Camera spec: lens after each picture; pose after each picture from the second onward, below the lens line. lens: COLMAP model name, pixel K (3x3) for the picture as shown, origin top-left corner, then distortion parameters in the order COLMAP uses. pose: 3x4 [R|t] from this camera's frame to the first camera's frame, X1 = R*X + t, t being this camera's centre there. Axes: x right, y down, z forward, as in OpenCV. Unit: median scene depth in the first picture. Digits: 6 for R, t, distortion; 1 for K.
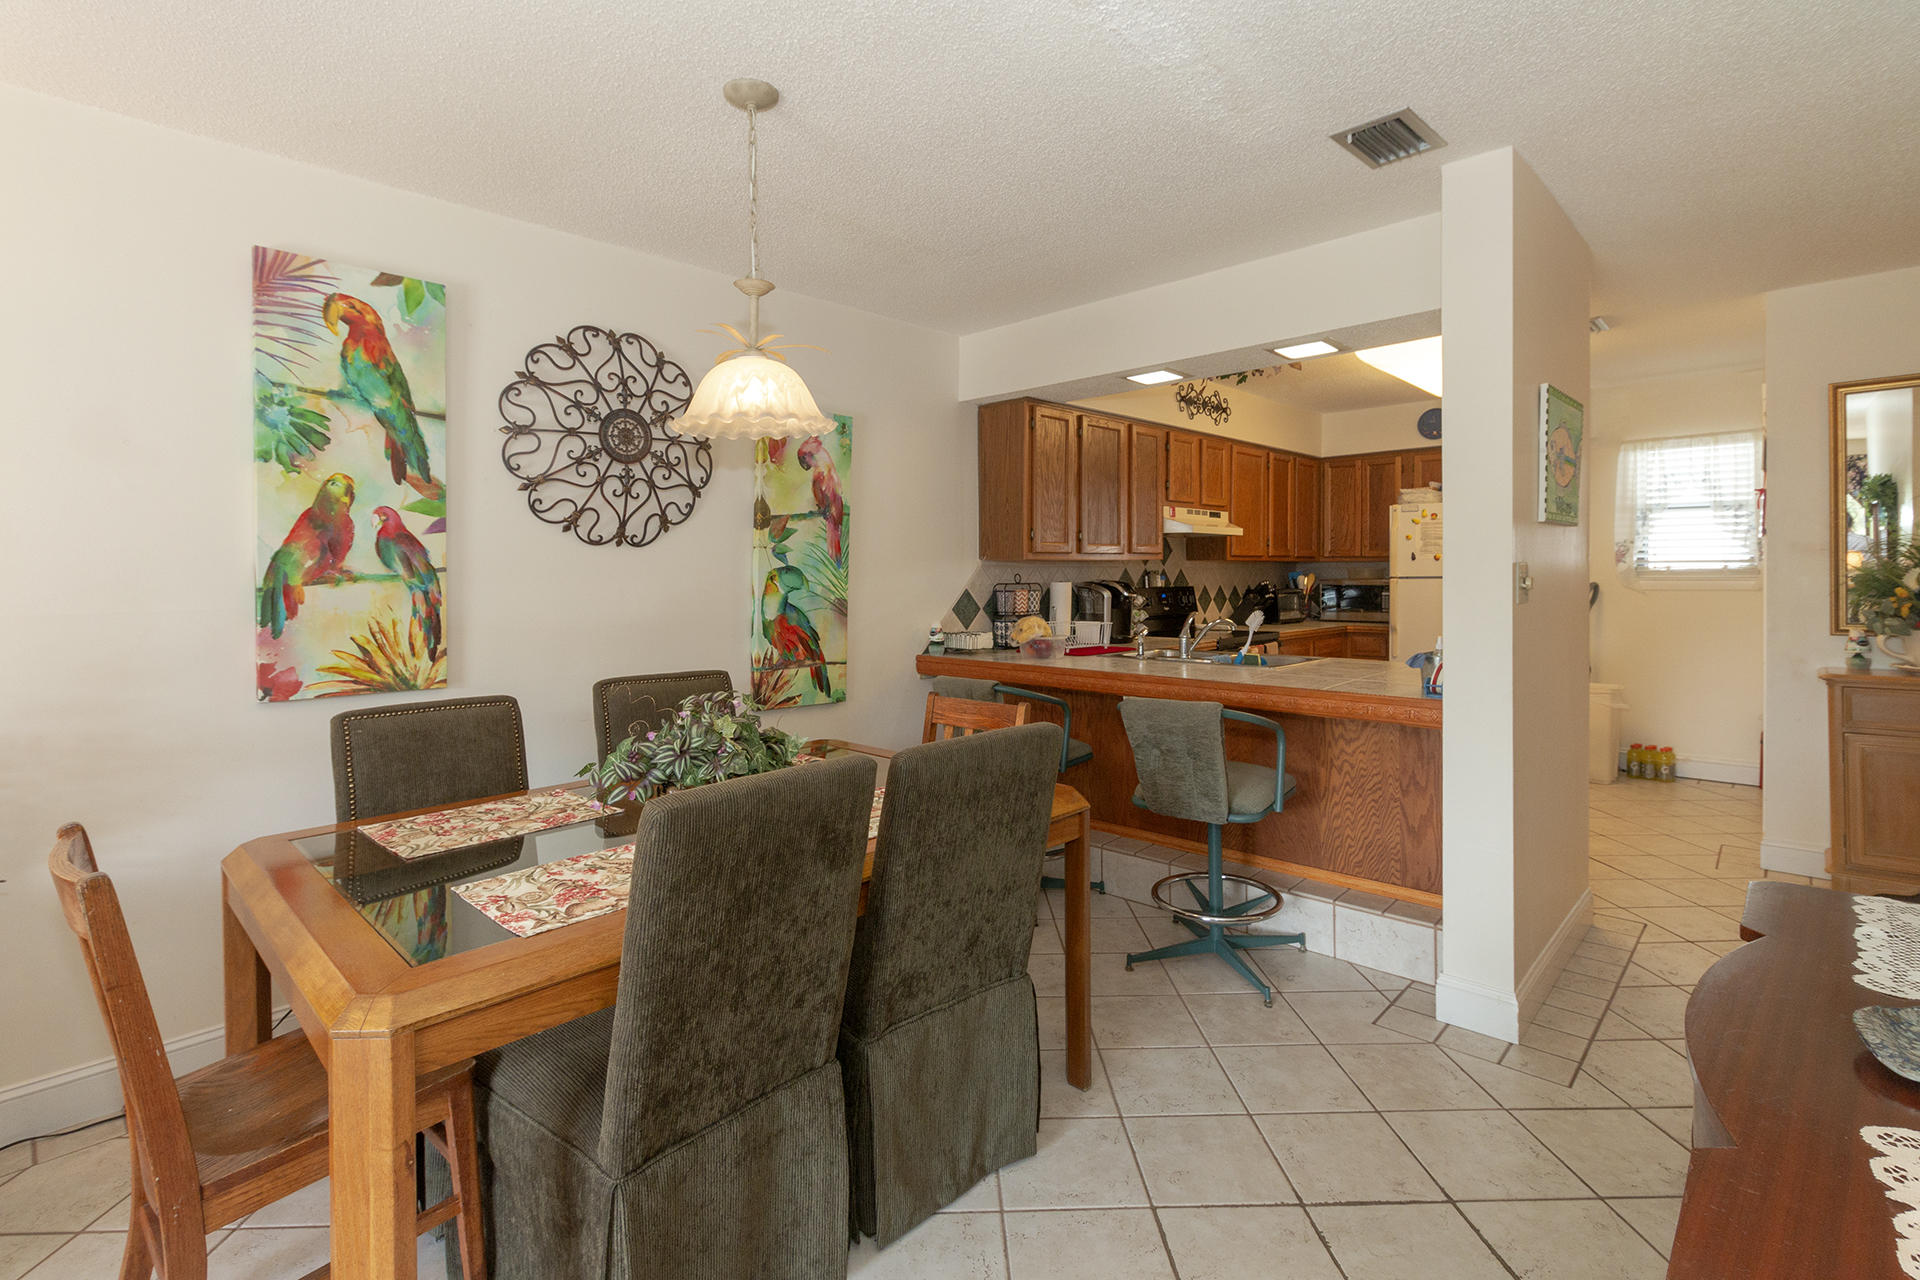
lens RADIAL K [[893.9, 0, 951.2], [0, 893.9, 596.2], [0, 0, 1]] dist [0.009404, 0.000626]
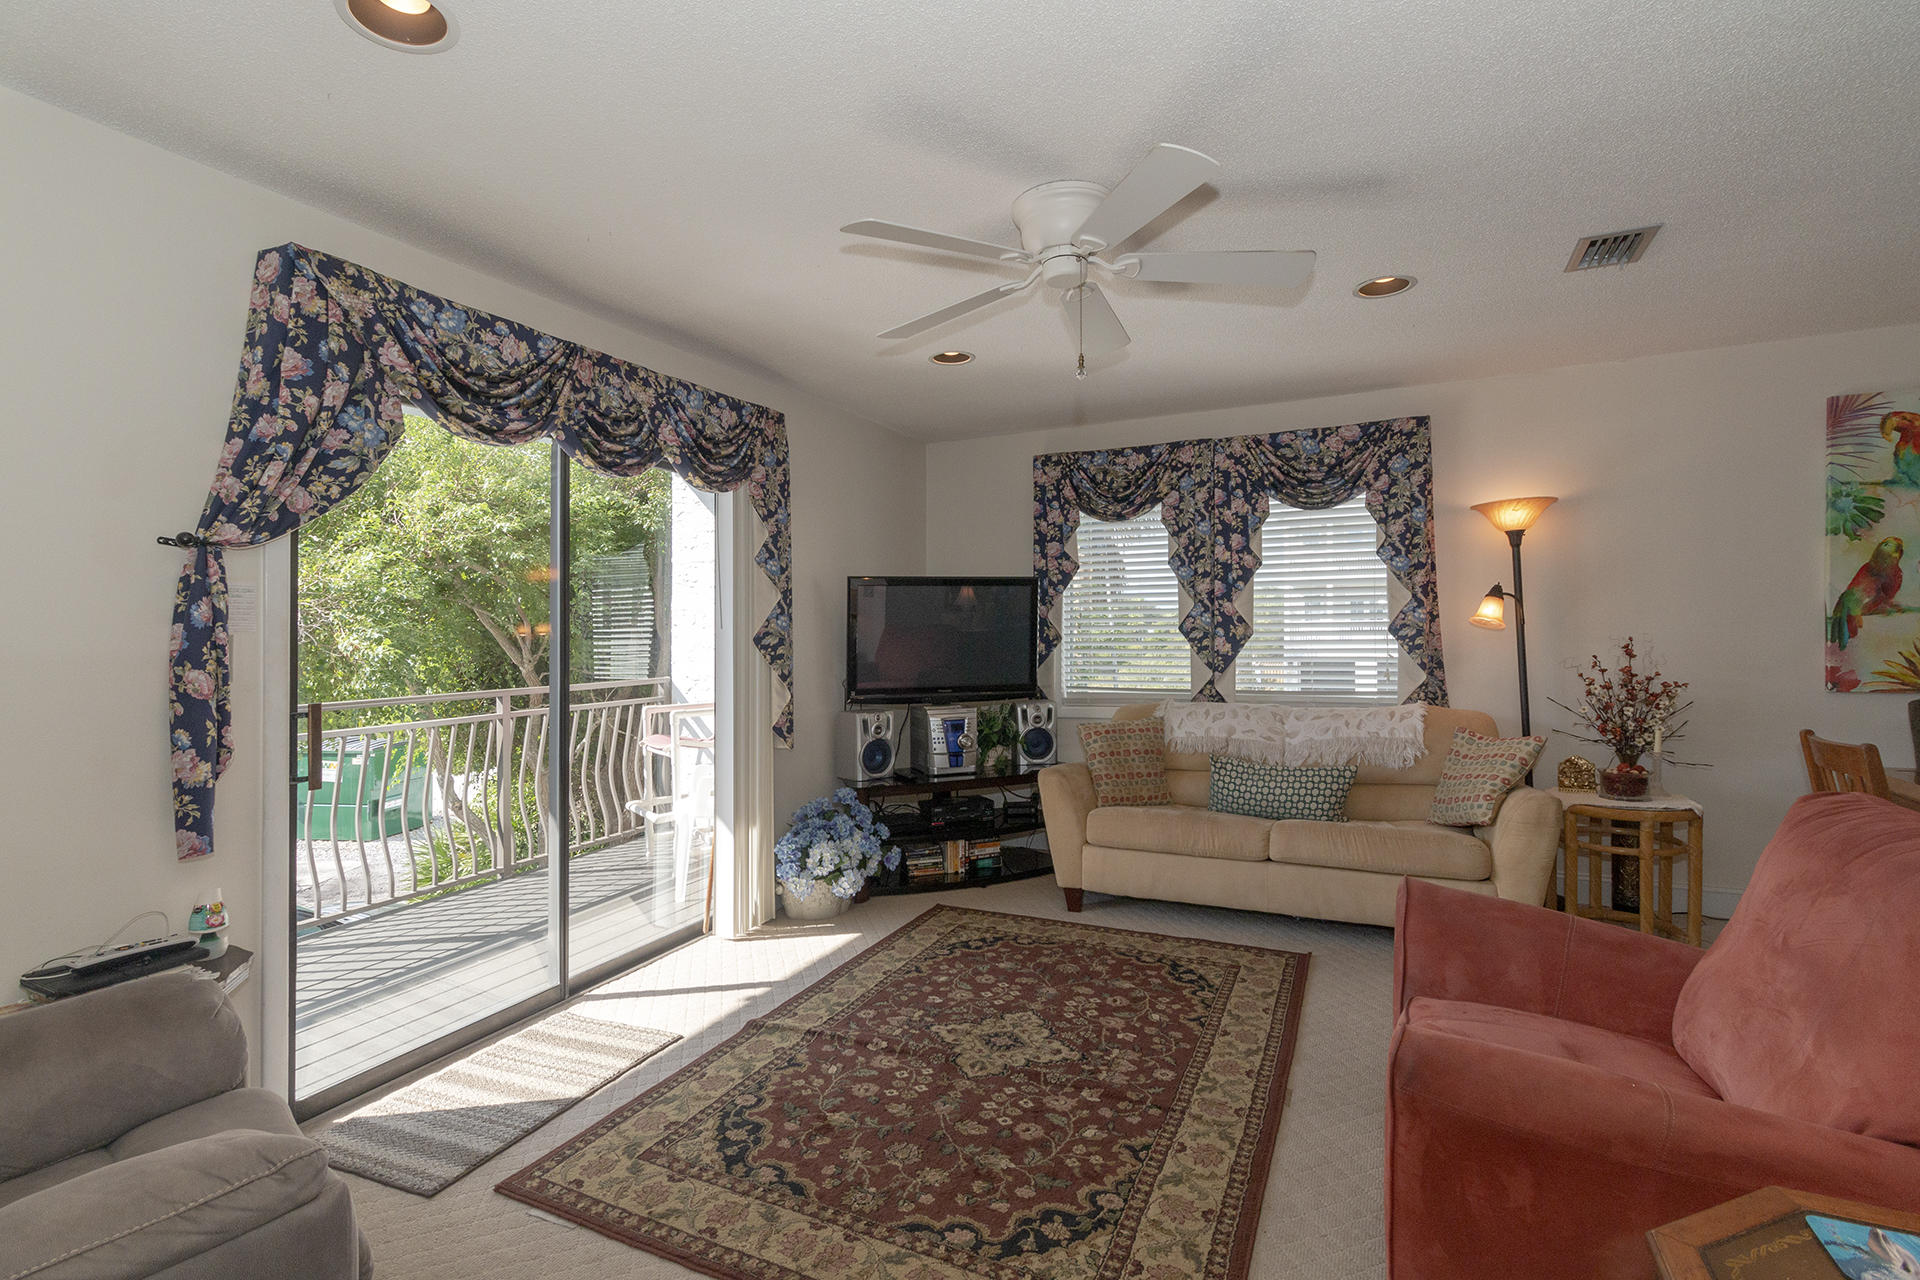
lens RADIAL K [[891.3, 0, 955.4], [0, 891.3, 620.4], [0, 0, 1]] dist [0.006279, 0.000685]
pose [[0.312776, 0.005057, -0.949814, 0.170484], [-0.004309, 0.999983, 0.003905, -0.002315], [0.949817, 0.002872, 0.312792, -0.689524]]
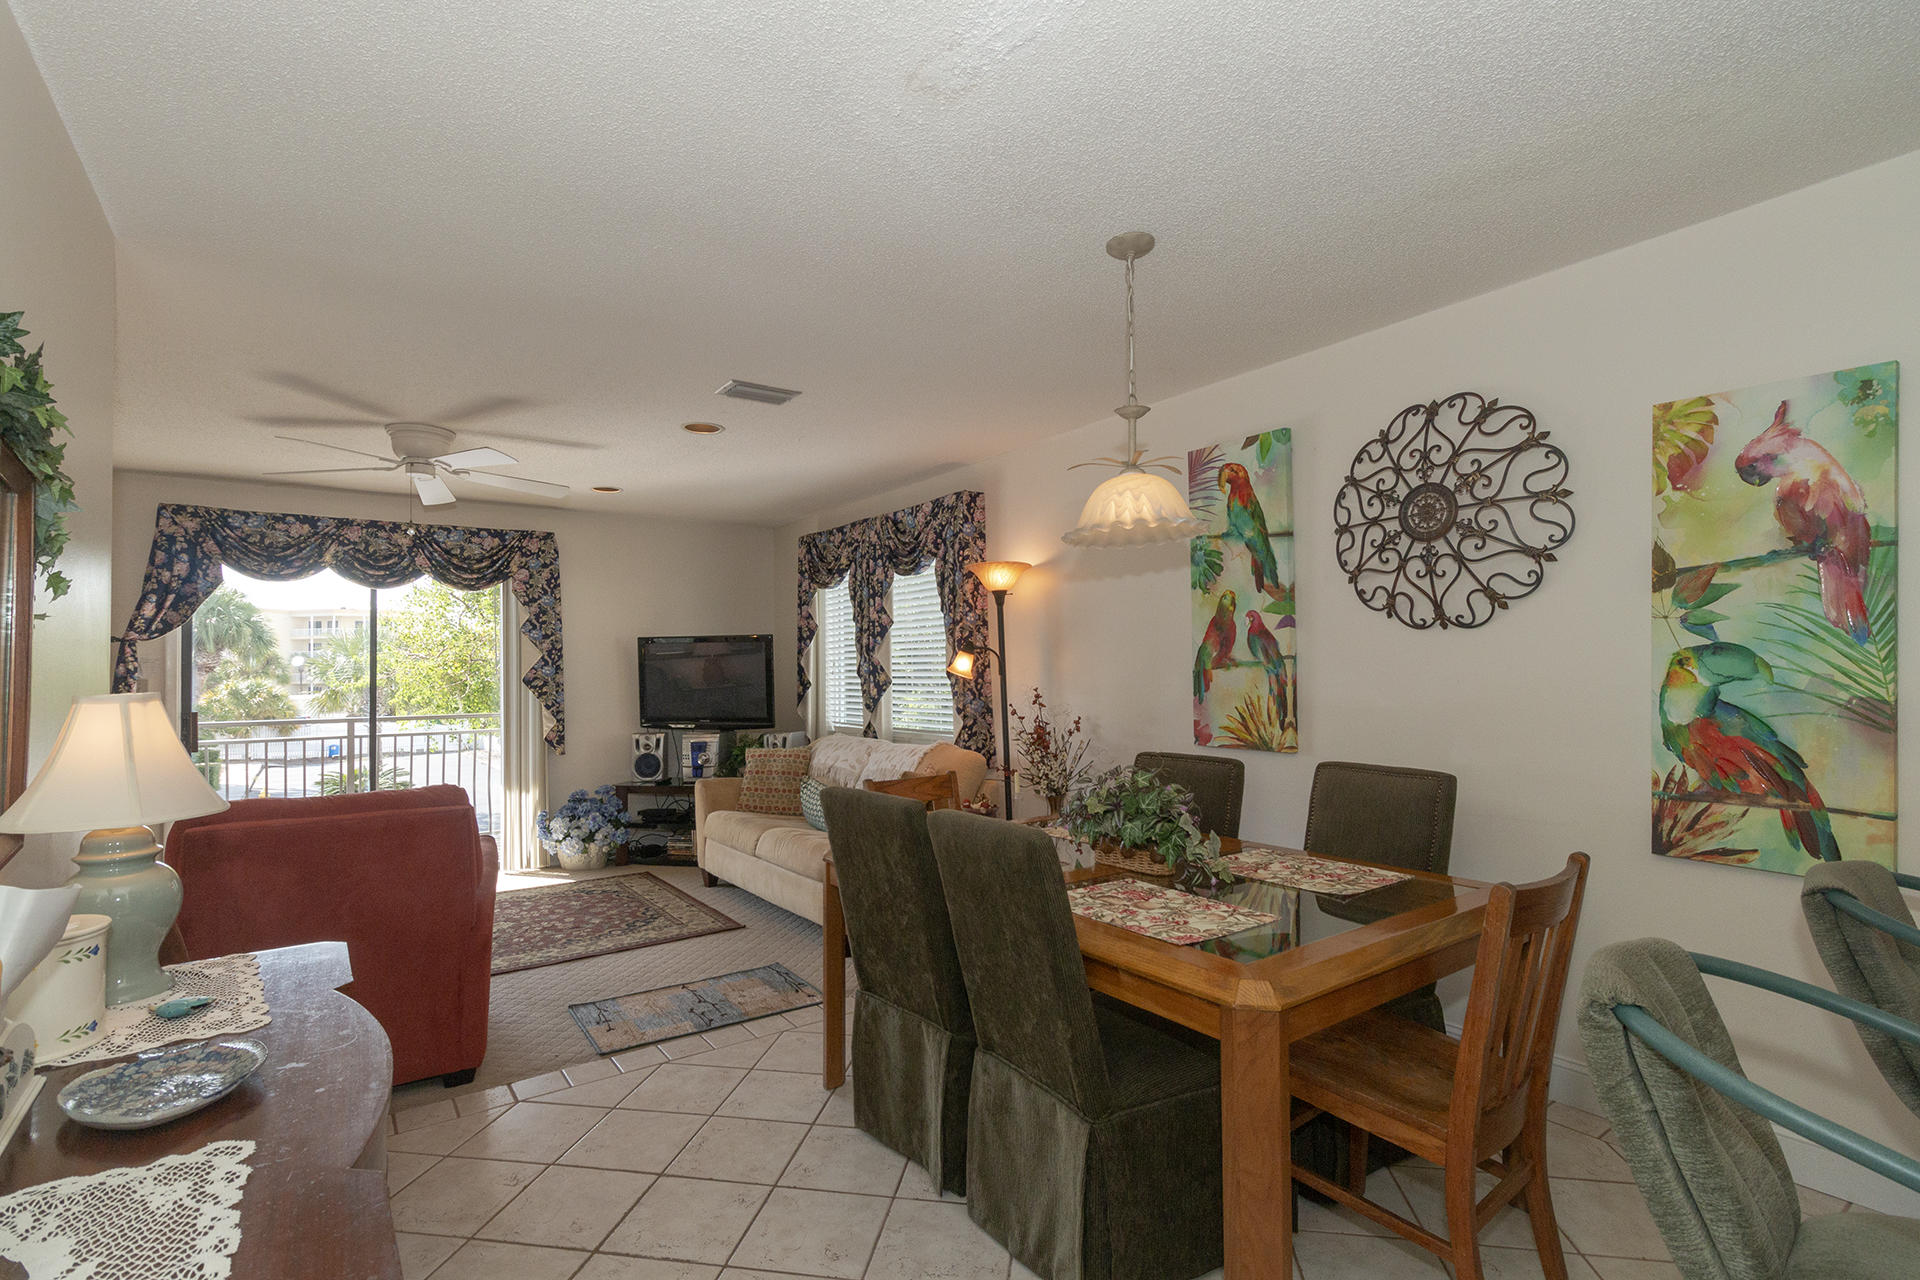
lens RADIAL K [[886.4, 0, 950.5], [0, 886.4, 645.0], [0, 0, 1]] dist [-0.001291, 0.000250]
pose [[-0.173632, -0.006448, -0.984790, 0.612235], [0.002153, 0.999974, -0.006927, -0.033159], [0.984808, -0.003323, -0.173613, 0.644449]]
